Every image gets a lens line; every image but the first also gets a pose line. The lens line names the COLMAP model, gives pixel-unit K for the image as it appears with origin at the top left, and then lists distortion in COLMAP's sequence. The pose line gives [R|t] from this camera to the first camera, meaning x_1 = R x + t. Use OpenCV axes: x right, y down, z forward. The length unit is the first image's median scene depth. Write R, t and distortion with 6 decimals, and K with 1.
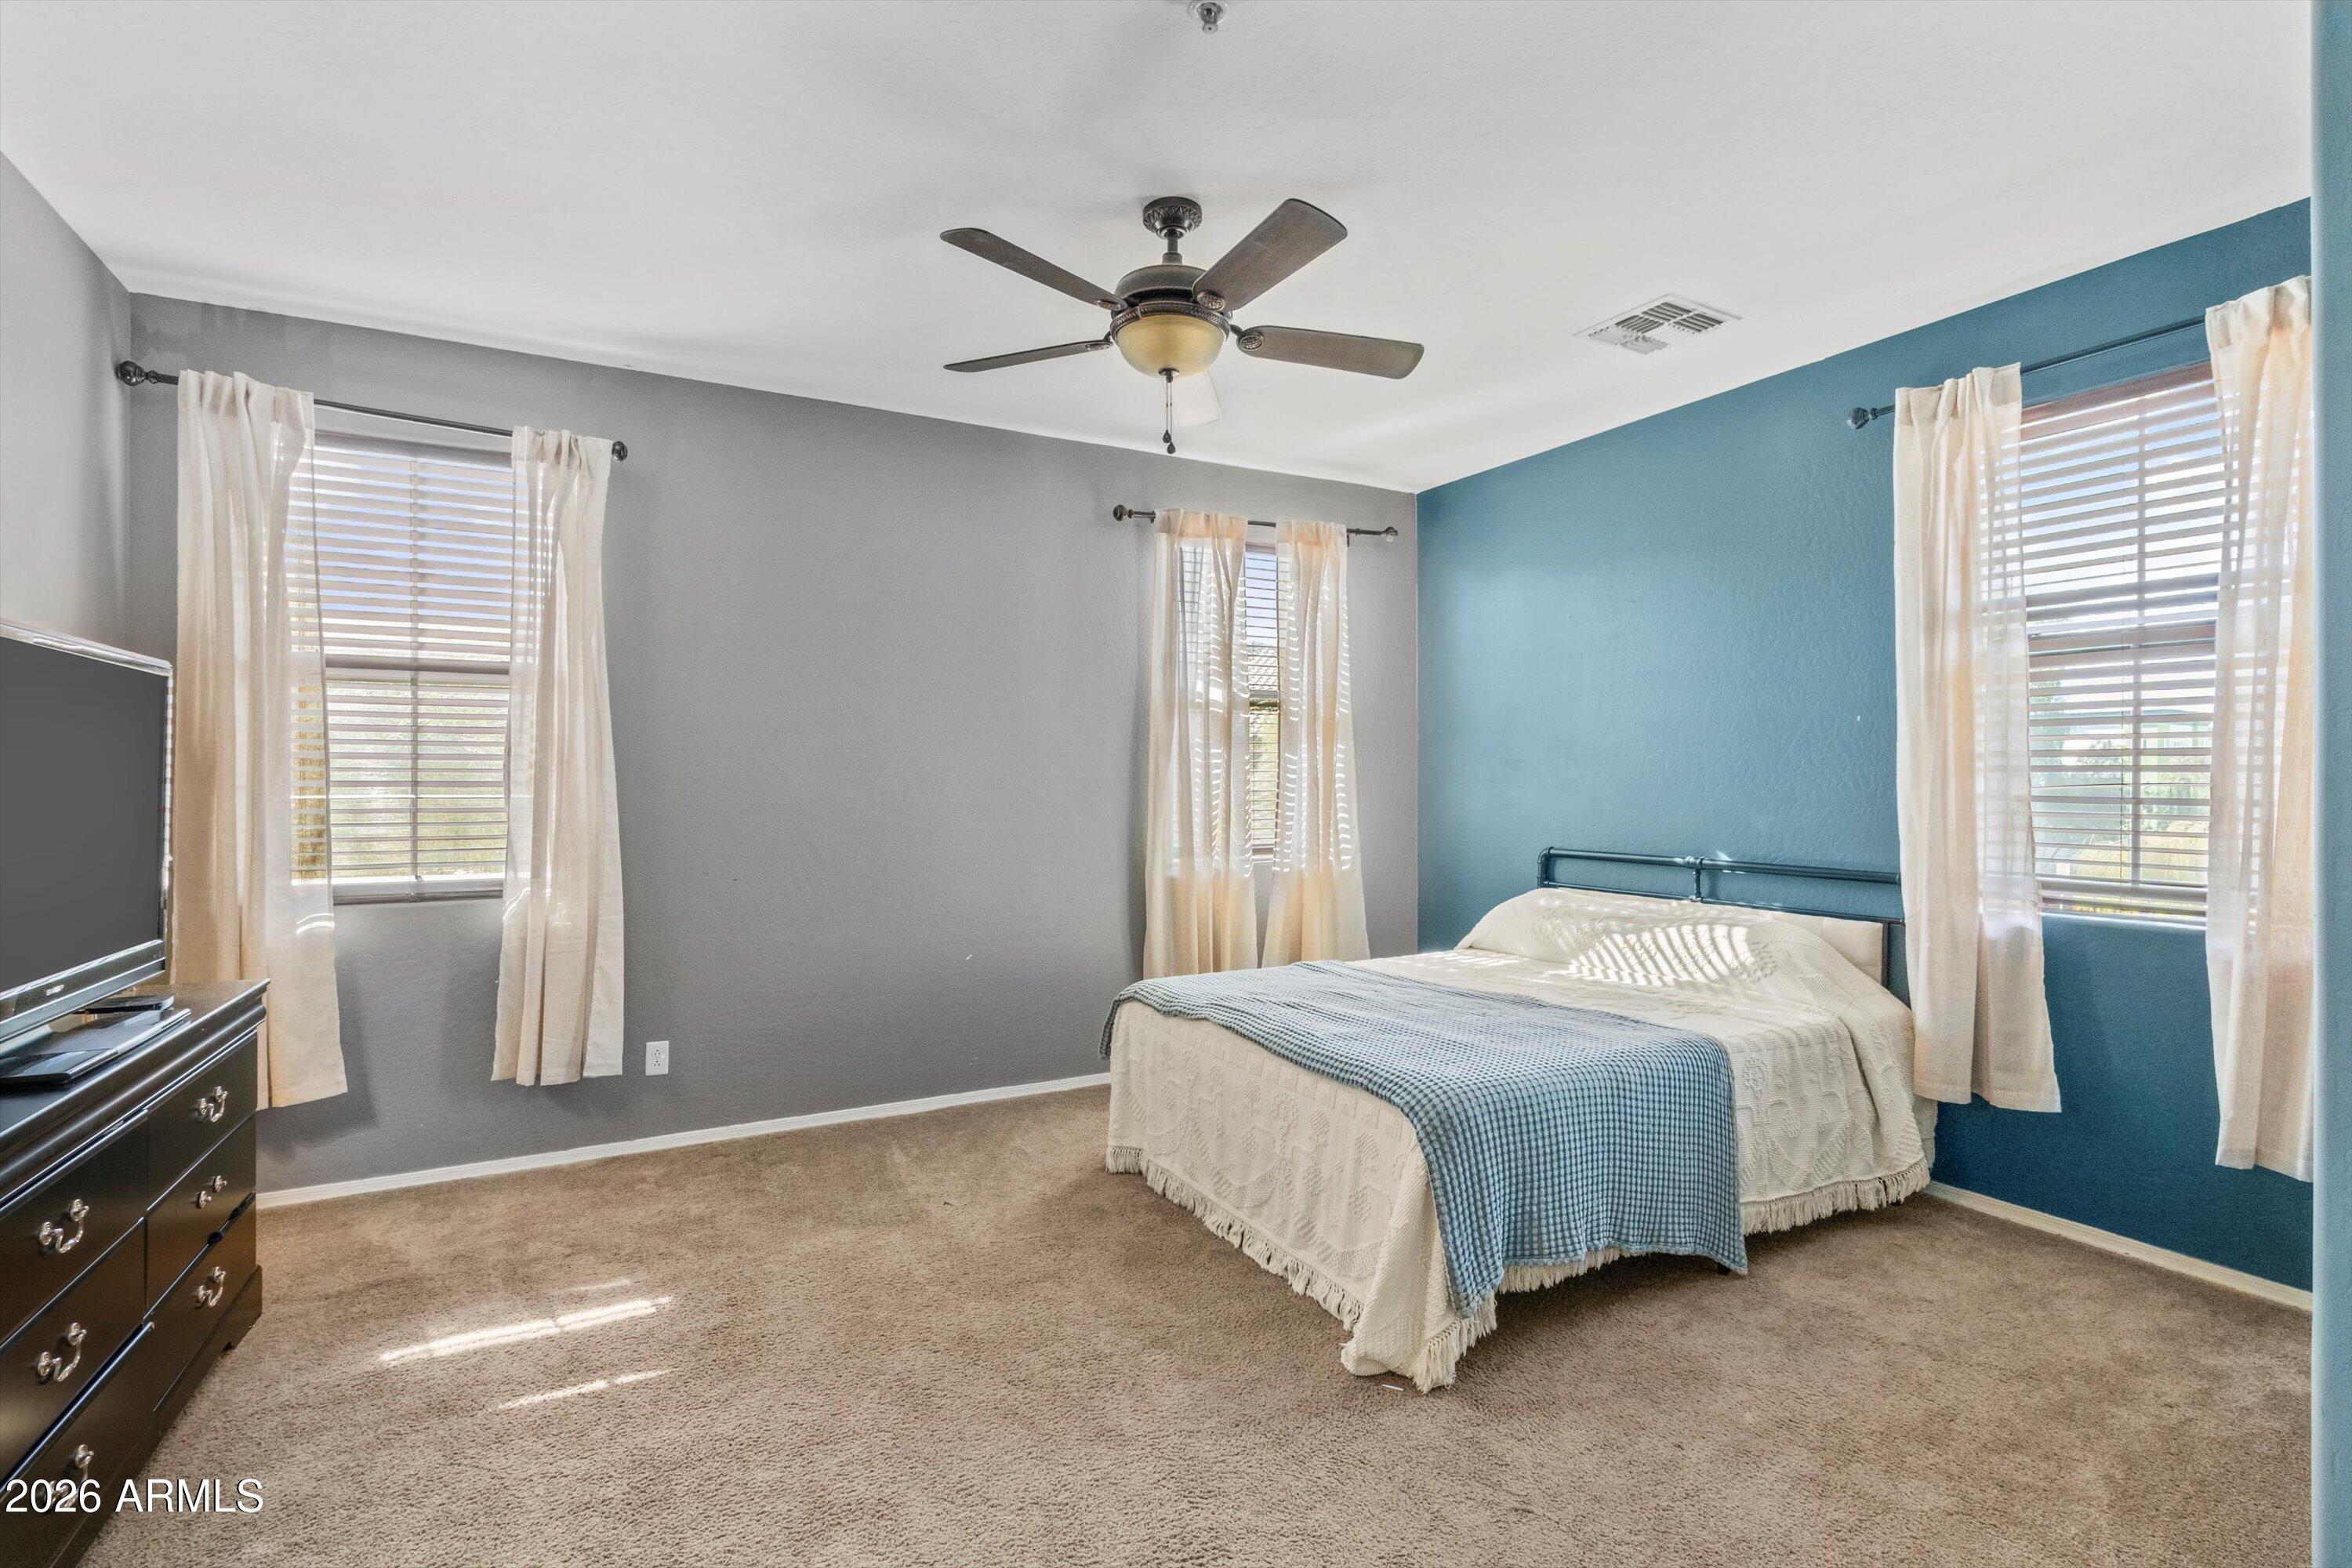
lens RADIAL K [[1095.7, 0, 1171.3], [0, 1095.7, 778.5], [0, 0, 1]] dist [-0.005851, 0.001185]
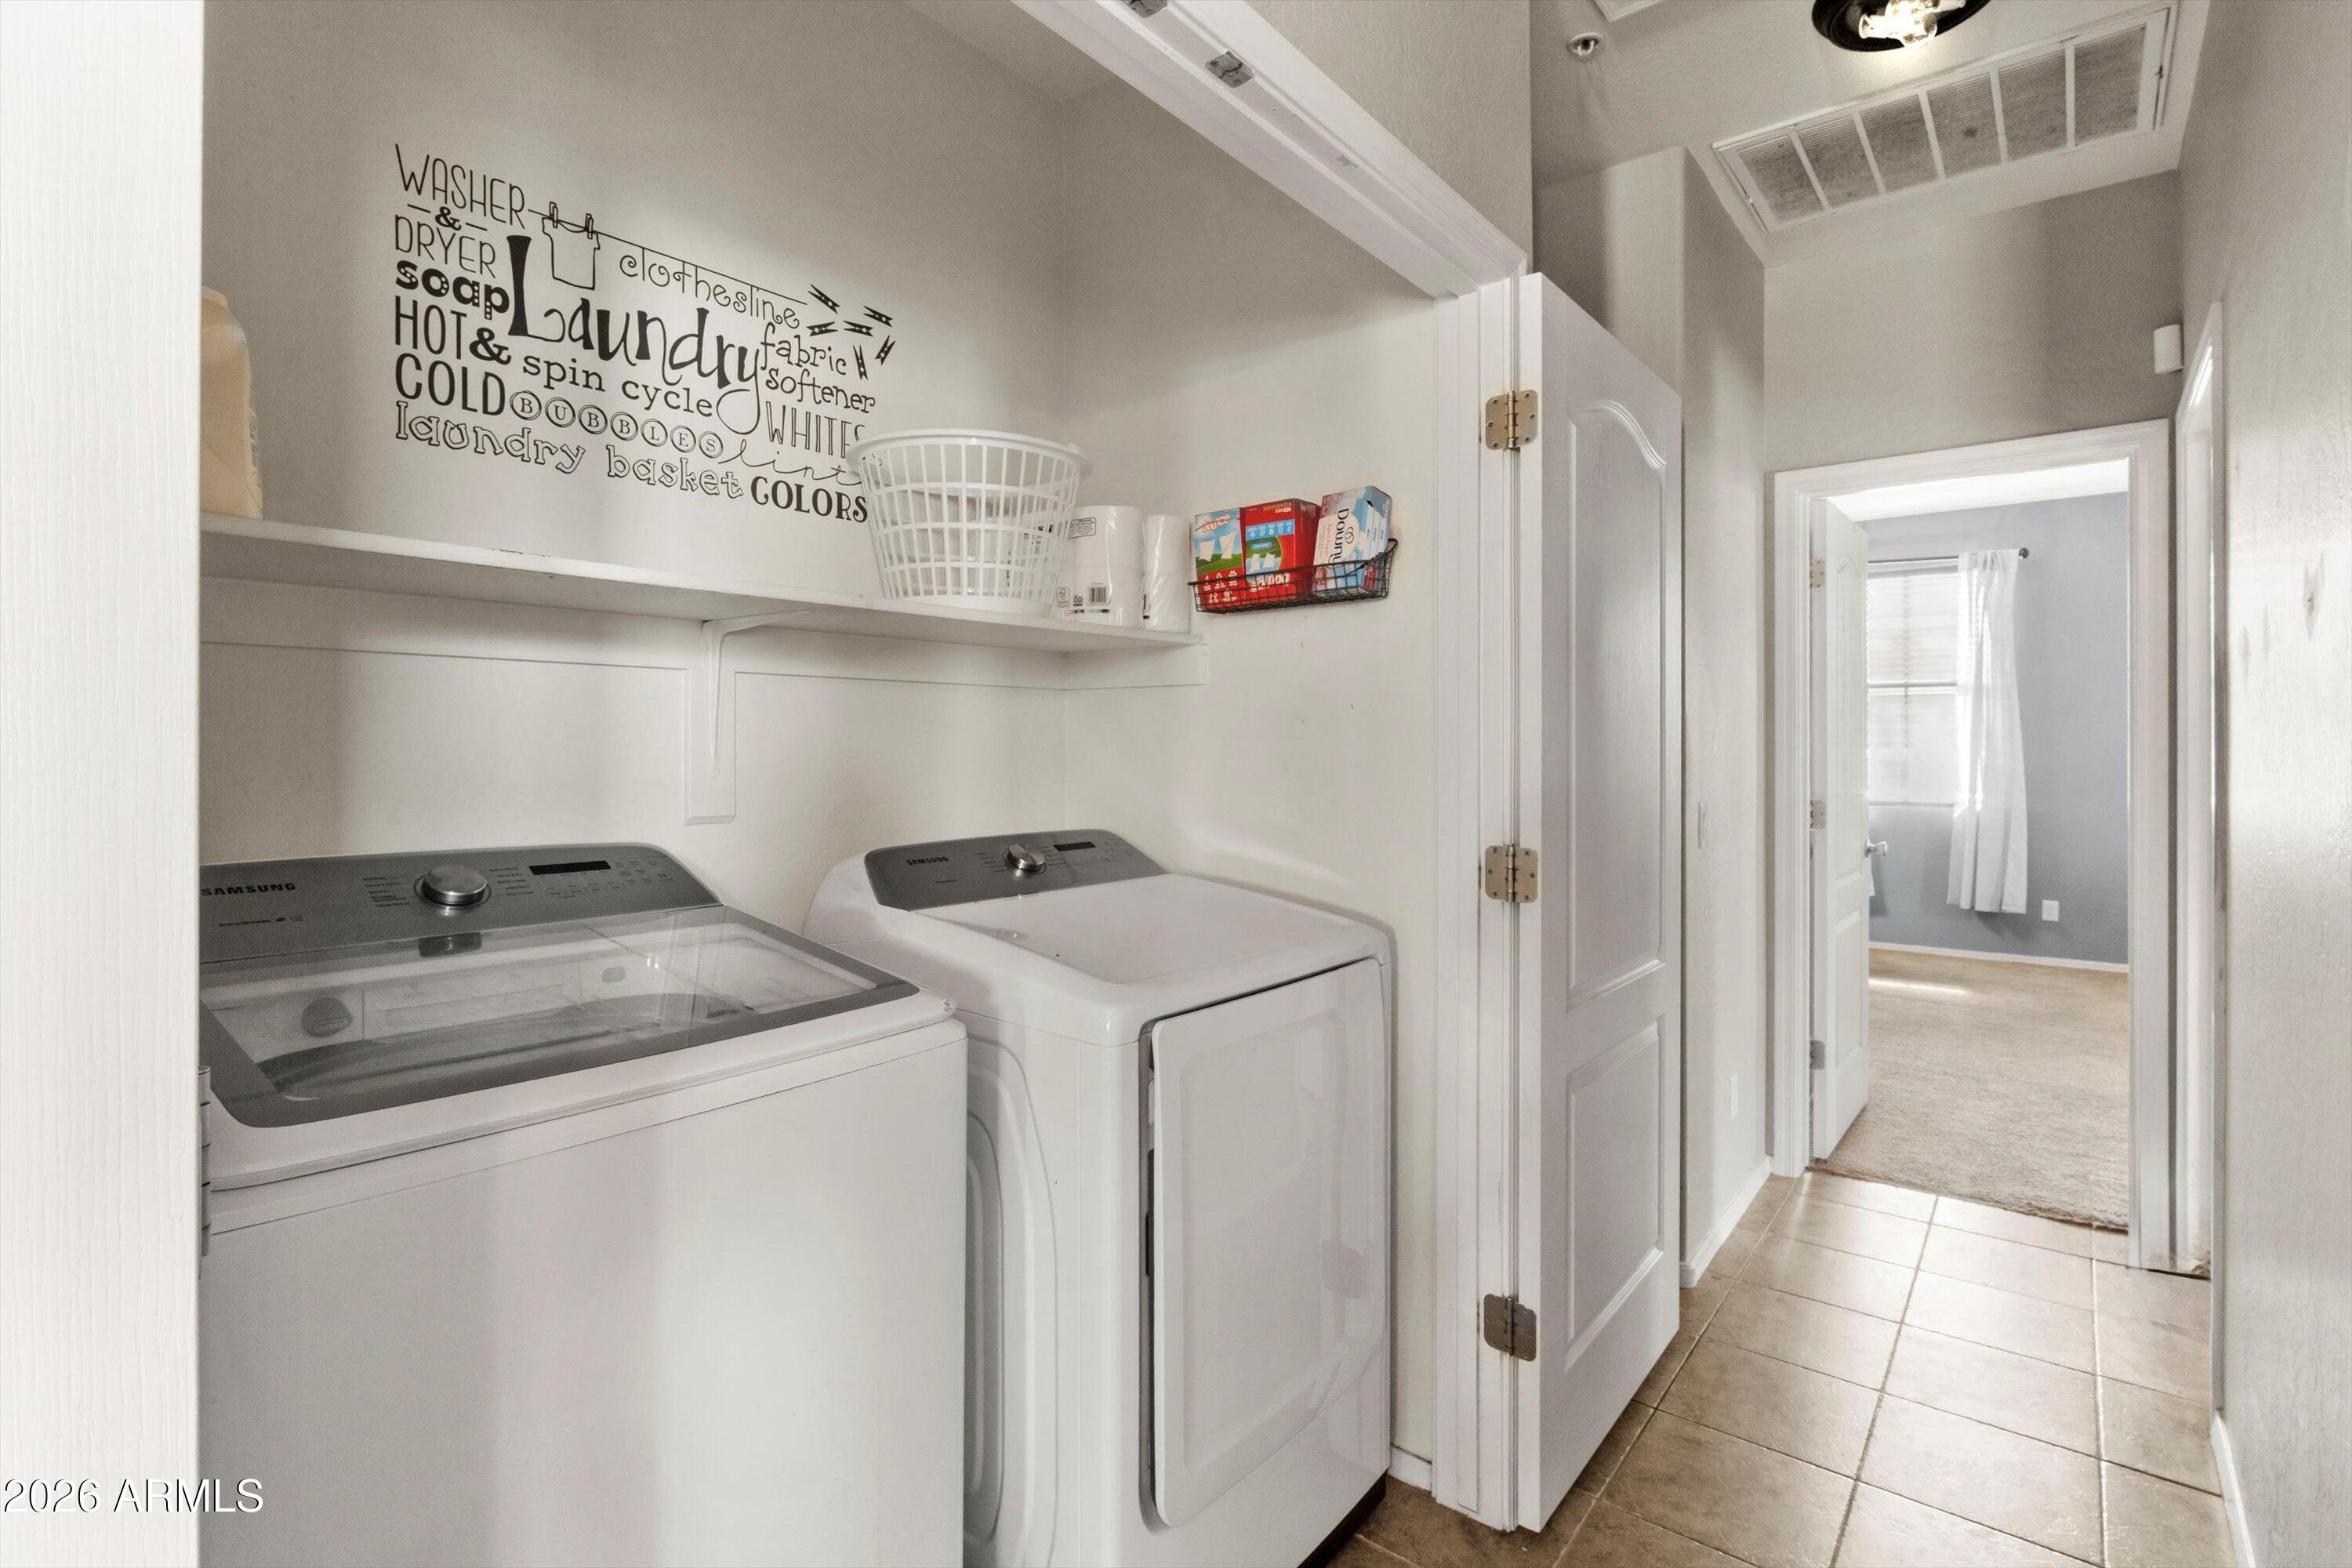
lens RADIAL K [[1095.7, 0, 1162.7], [0, 1095.7, 762.3], [0, 0, 1]] dist [-0.005851, 0.001185]
pose [[0.396786, 0.000764, -0.917911, 0.557833], [-0.001606, 0.999999, 0.000138, 0.036733], [0.917910, 0.001420, 0.396787, -0.965249]]
